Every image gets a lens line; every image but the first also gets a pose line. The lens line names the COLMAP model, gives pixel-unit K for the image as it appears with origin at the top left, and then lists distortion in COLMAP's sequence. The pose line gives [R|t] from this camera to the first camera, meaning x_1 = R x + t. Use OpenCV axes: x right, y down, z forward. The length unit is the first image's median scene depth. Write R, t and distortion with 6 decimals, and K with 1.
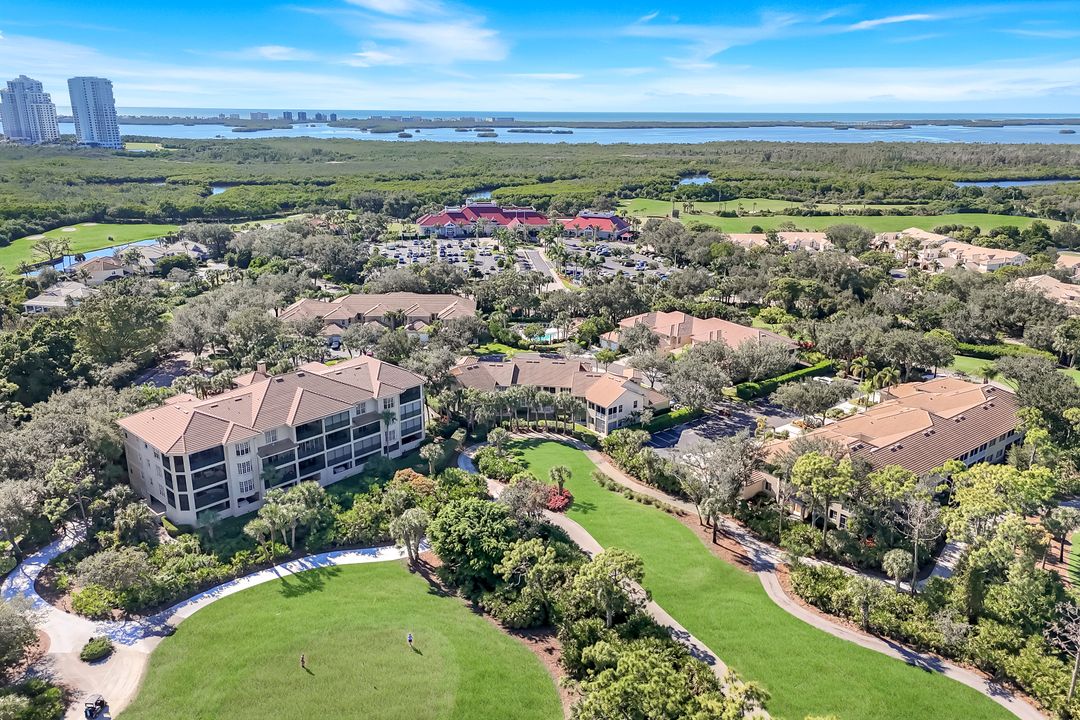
lens RADIAL K [[792.2, 0, 540.0], [0, 792.2, 360.0], [0, 0, 1]] dist [0.080384, -0.091943]
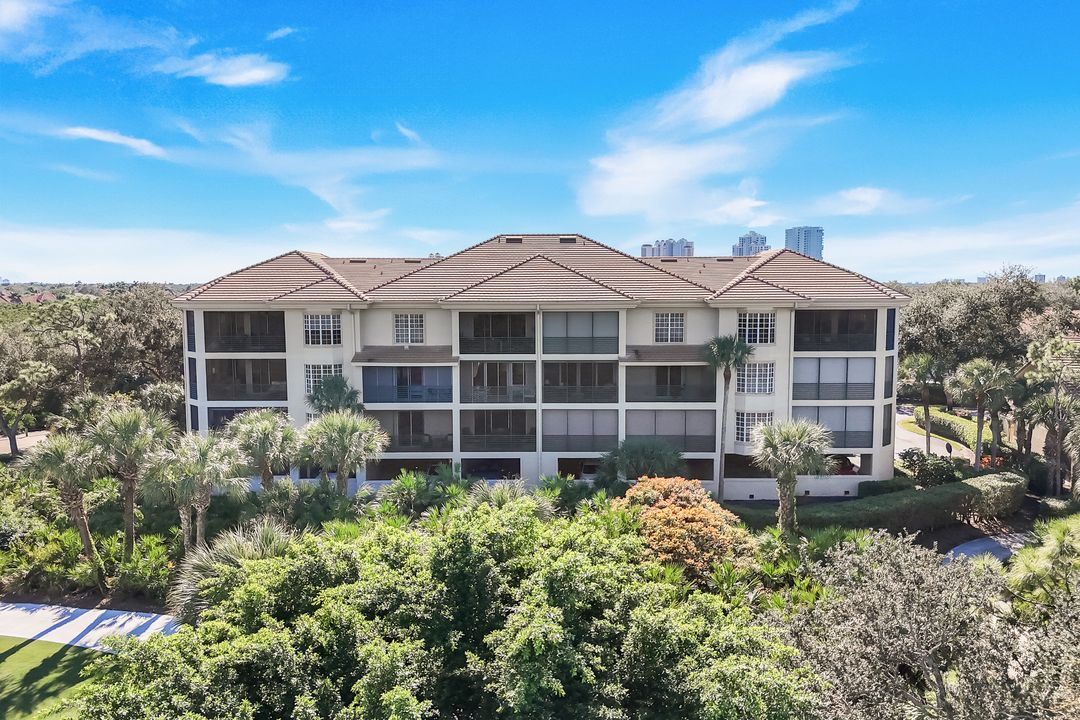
lens RADIAL K [[848.3, 0, 527.8], [0, 848.3, 384.3], [0, 0, 1]] dist [0.059555, -0.075505]
pose [[0.675723, 0.004265, -0.737143, 0.018642], [-0.219082, 0.955961, -0.195297, 0.155462], [0.703847, 0.293461, 0.646900, 0.621159]]
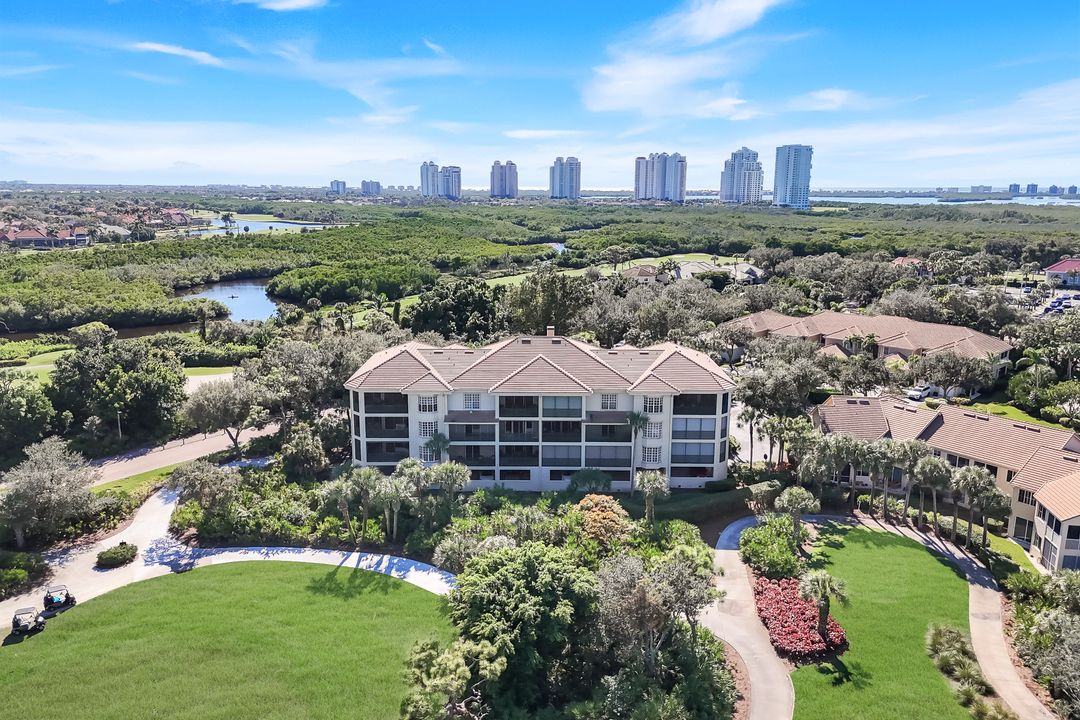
lens RADIAL K [[792.2, 0, 540.0], [0, 792.2, 360.0], [0, 0, 1]] dist [0.080384, -0.091943]
pose [[0.675809, 0.153116, -0.720998, 0.202660], [-0.219869, 0.975529, 0.001082, 0.033516], [0.703520, 0.157794, 0.692937, 0.412047]]
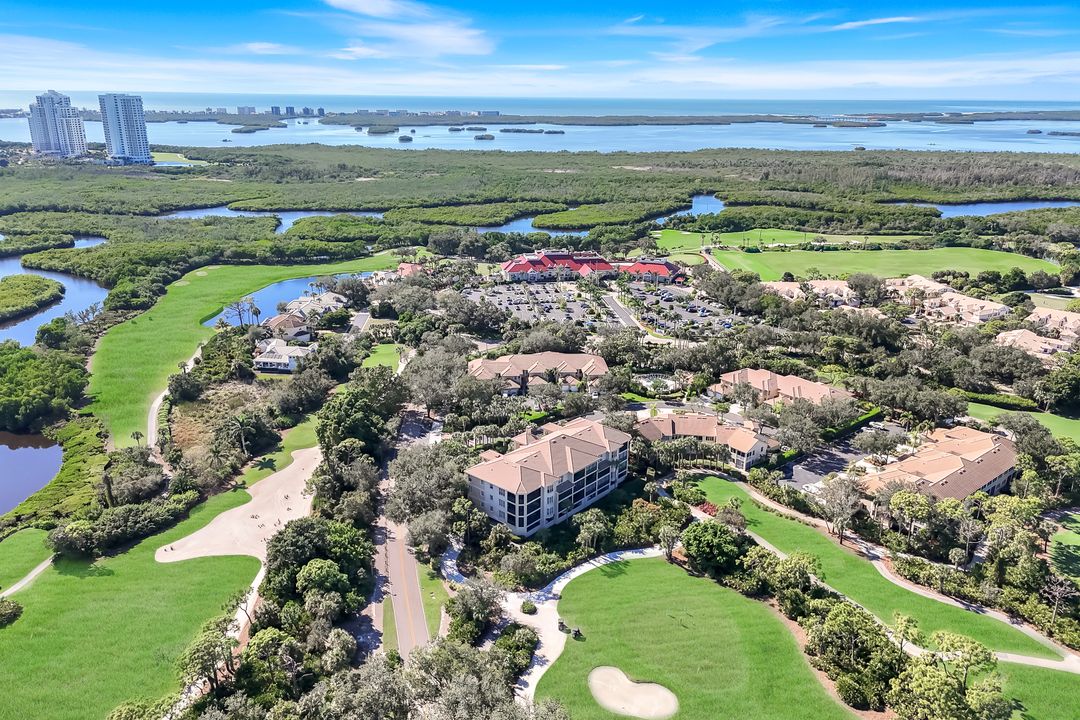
lens RADIAL K [[792.2, 0, 540.0], [0, 792.2, 360.0], [0, 0, 1]] dist [0.080384, -0.091943]
pose [[0.999492, -0.007987, 0.030856, -0.342750], [0.007435, 0.999811, 0.017976, -0.142013], [-0.030994, -0.017737, 0.999362, -0.483454]]
